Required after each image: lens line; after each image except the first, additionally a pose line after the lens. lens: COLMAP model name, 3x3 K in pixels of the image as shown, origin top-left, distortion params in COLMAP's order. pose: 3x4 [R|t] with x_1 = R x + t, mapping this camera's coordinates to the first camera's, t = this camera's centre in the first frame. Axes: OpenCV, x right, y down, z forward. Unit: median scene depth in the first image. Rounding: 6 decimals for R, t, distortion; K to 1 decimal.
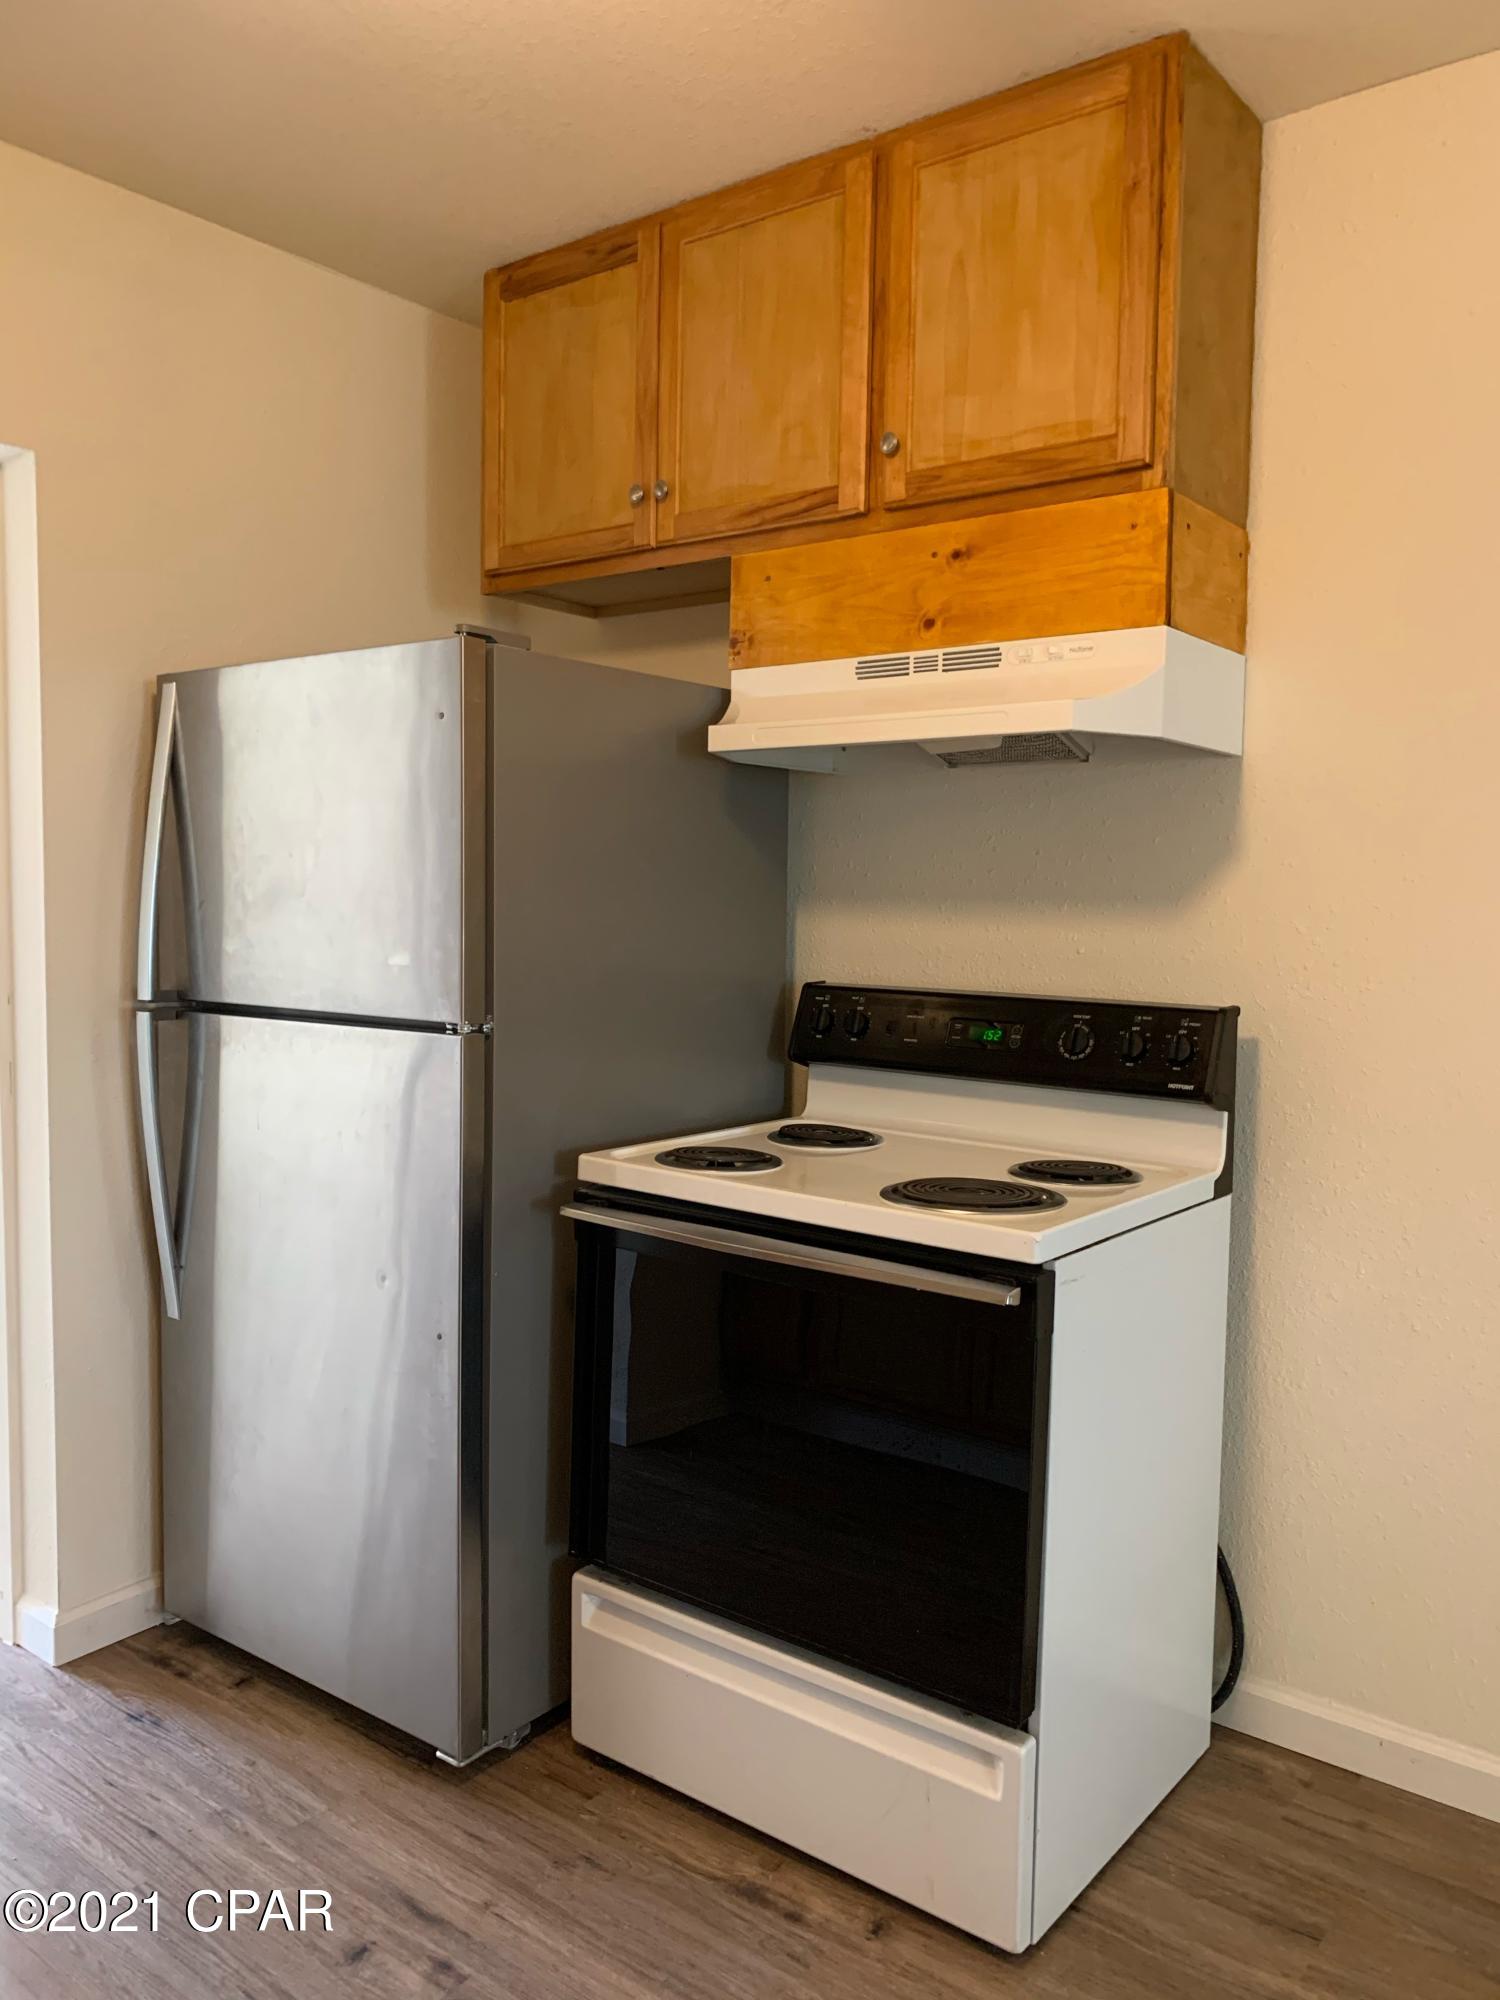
lens RADIAL K [[1517.4, 0, 750.0], [0, 1517.4, 1000.0], [0, 0, 1]] dist [0.109642, -0.301577]
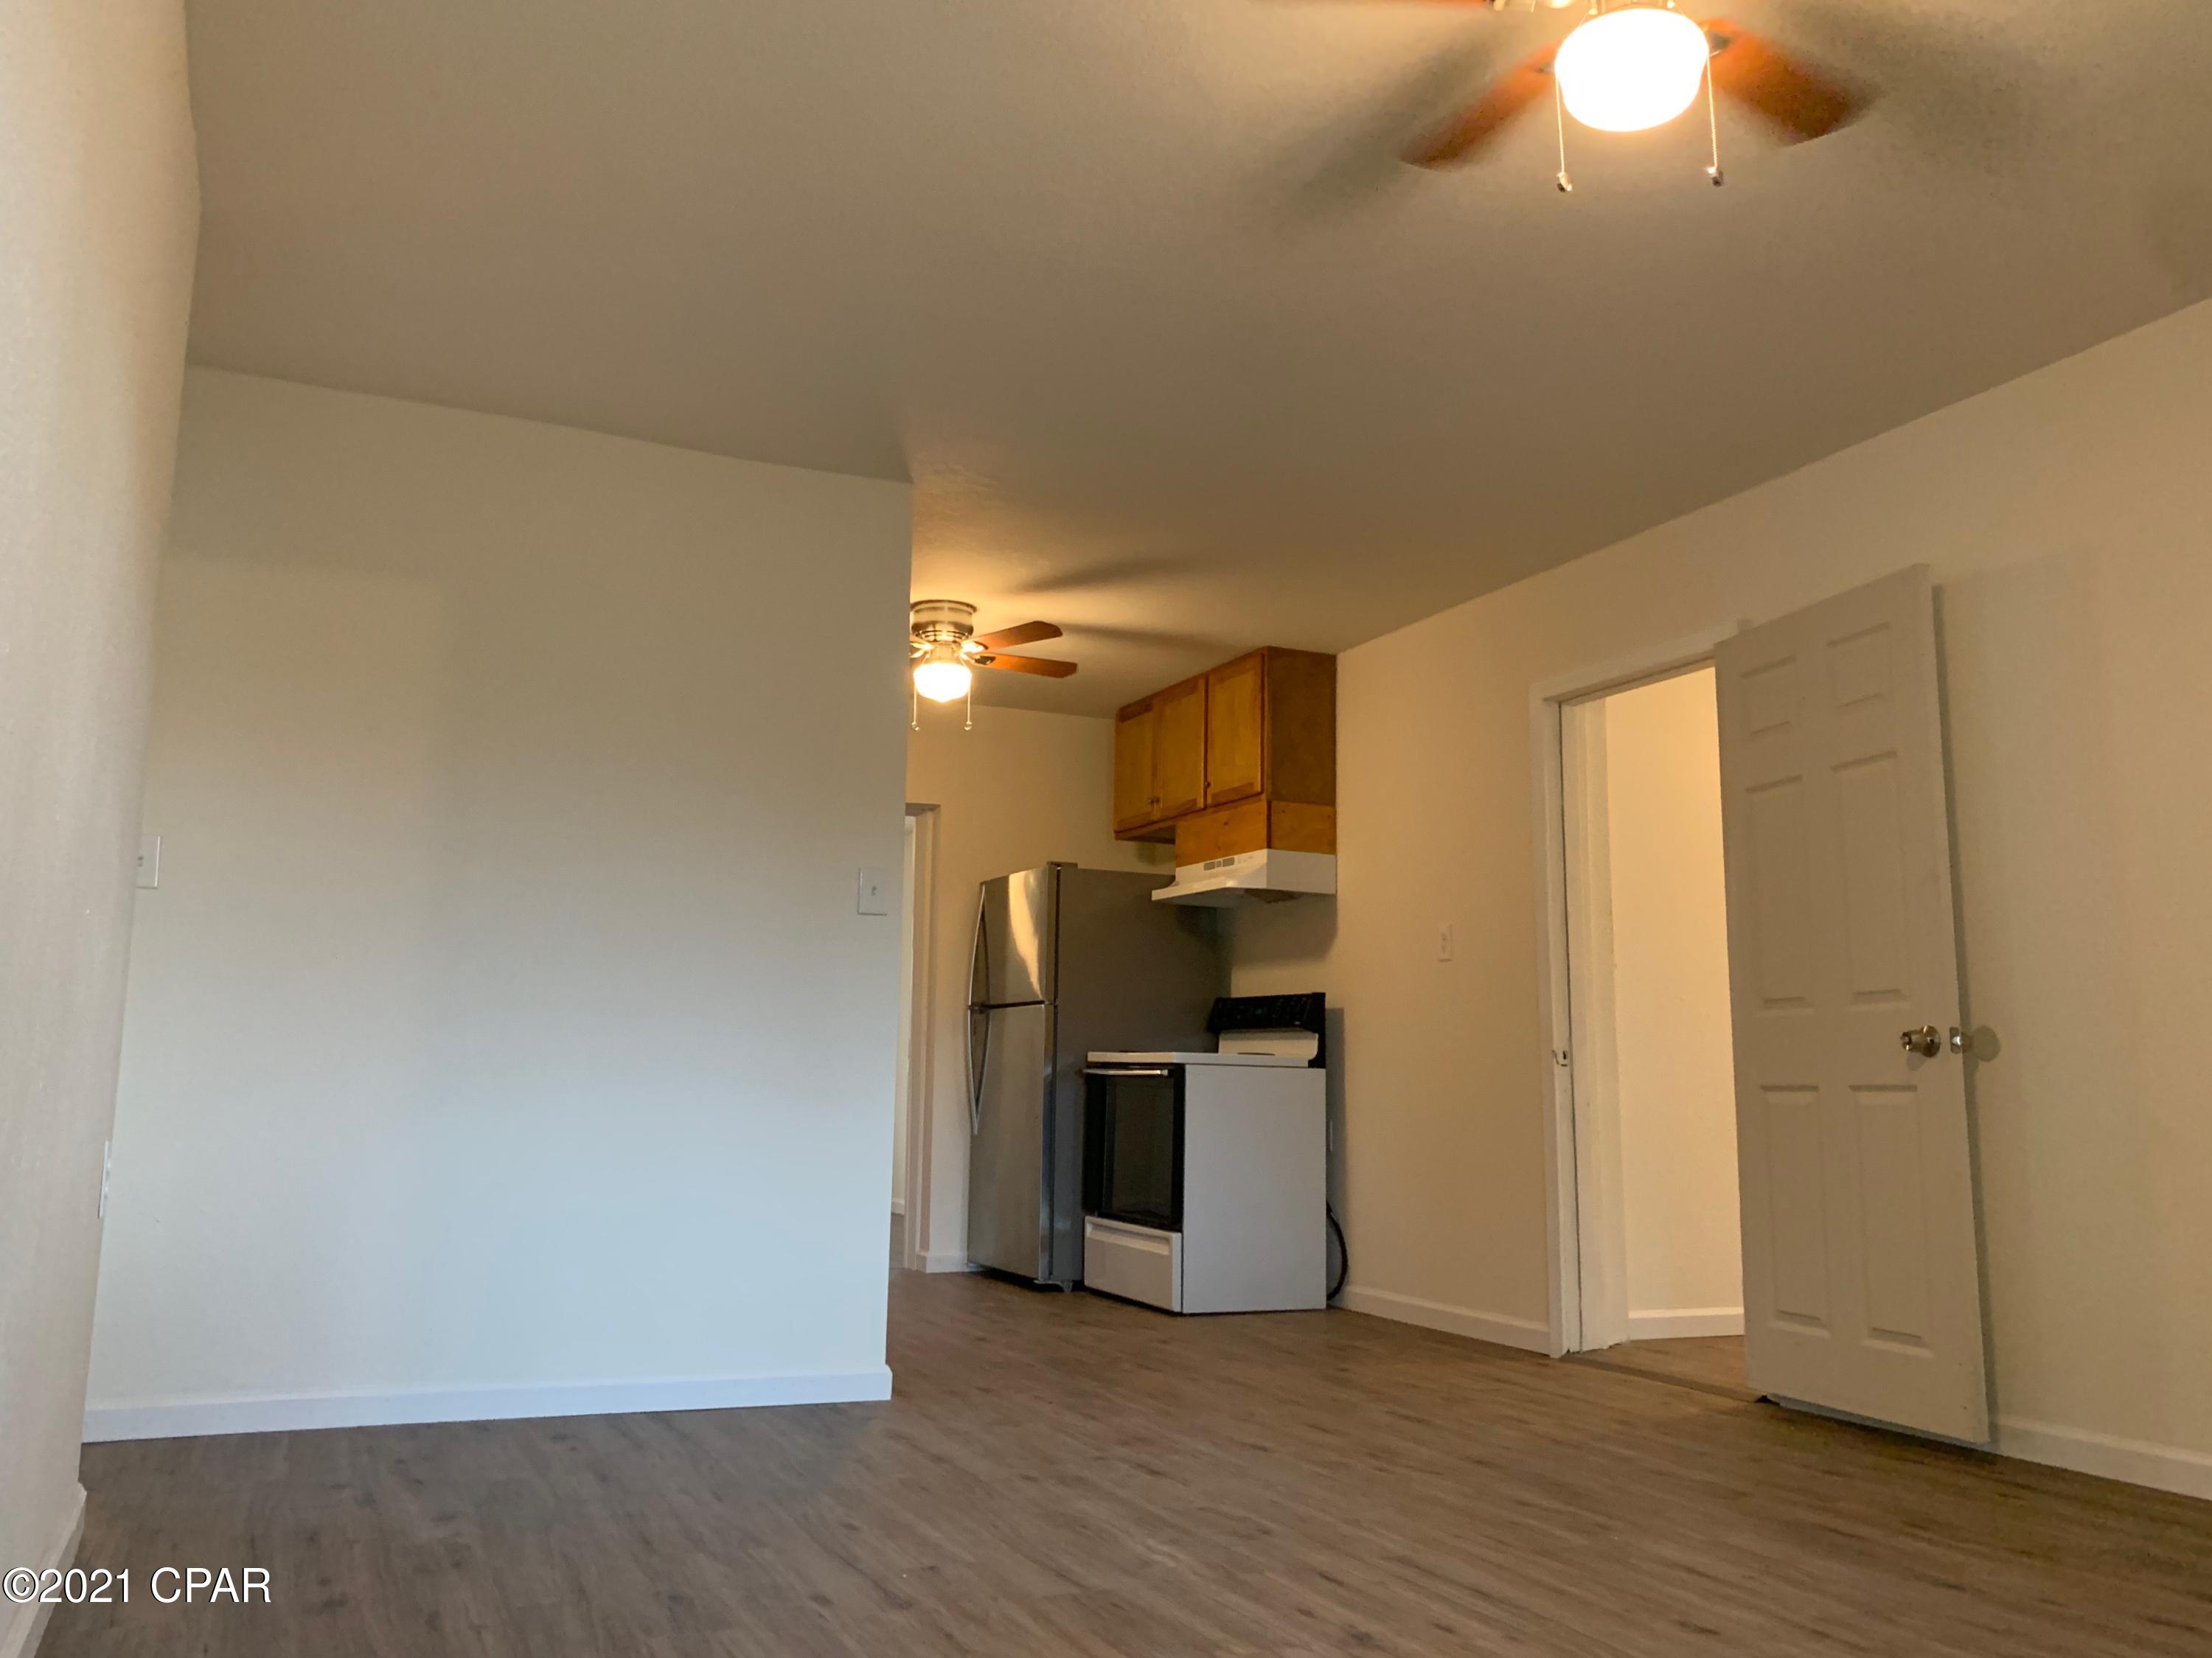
lens RADIAL K [[1701.0, 0, 1106.0], [0, 1701.0, 829.0], [0, 0, 1]] dist [0.005088, 0.005216]
pose [[0.890838, -0.060496, -0.450275, 1.245049], [-0.037277, 0.978021, -0.205149, 0.321567], [0.452789, 0.199540, 0.869003, -1.608725]]
